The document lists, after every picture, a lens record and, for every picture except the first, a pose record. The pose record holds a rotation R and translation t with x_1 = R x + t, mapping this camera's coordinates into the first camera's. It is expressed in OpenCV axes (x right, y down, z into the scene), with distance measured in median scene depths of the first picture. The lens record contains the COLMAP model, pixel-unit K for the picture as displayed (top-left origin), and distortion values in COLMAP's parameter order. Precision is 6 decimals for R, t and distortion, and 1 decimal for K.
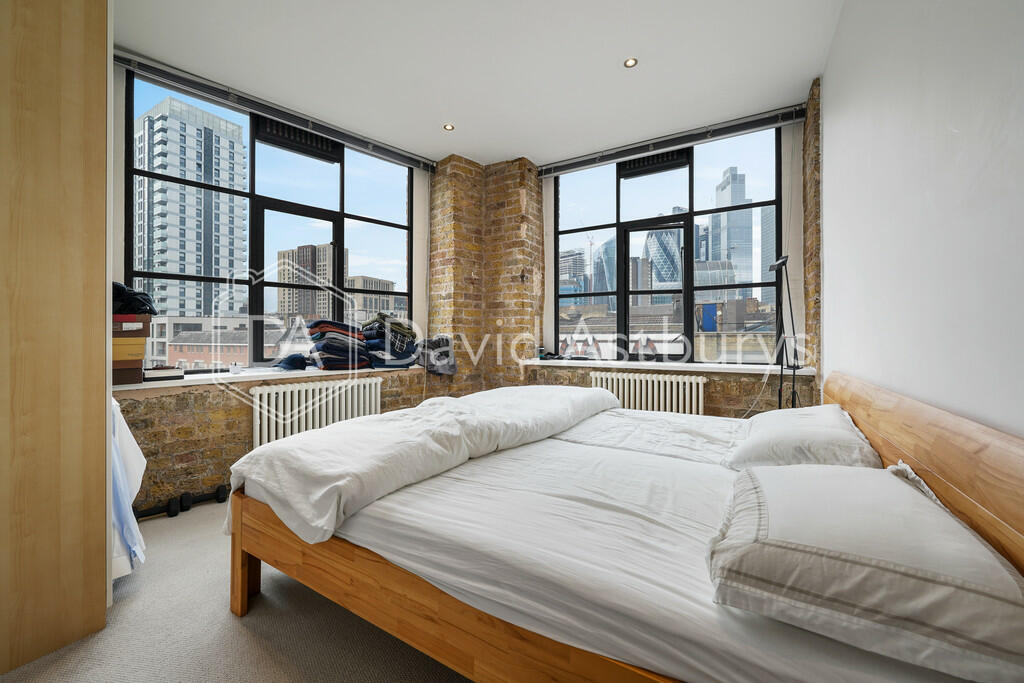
lens RADIAL K [[388.8, 0, 512.5], [0, 388.8, 336.8], [0, 0, 1]] dist [-0.000455, -0.000010]
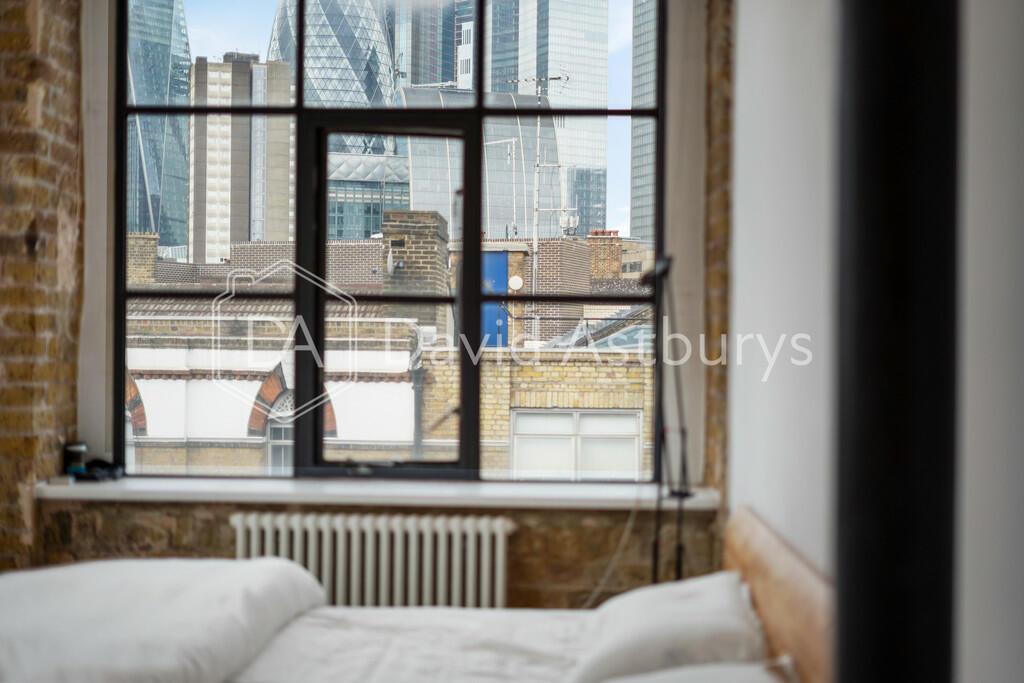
lens RADIAL K [[1501.3, 0, 512.0], [0, 1501.3, 341.5], [0, 0, 1]] dist [-0.027392, -0.076101]
pose [[0.881693, 0.011885, 0.471674, -0.261167], [-0.013878, 0.999903, 0.000747, -0.086981], [-0.471620, -0.007204, 0.881772, -0.418093]]
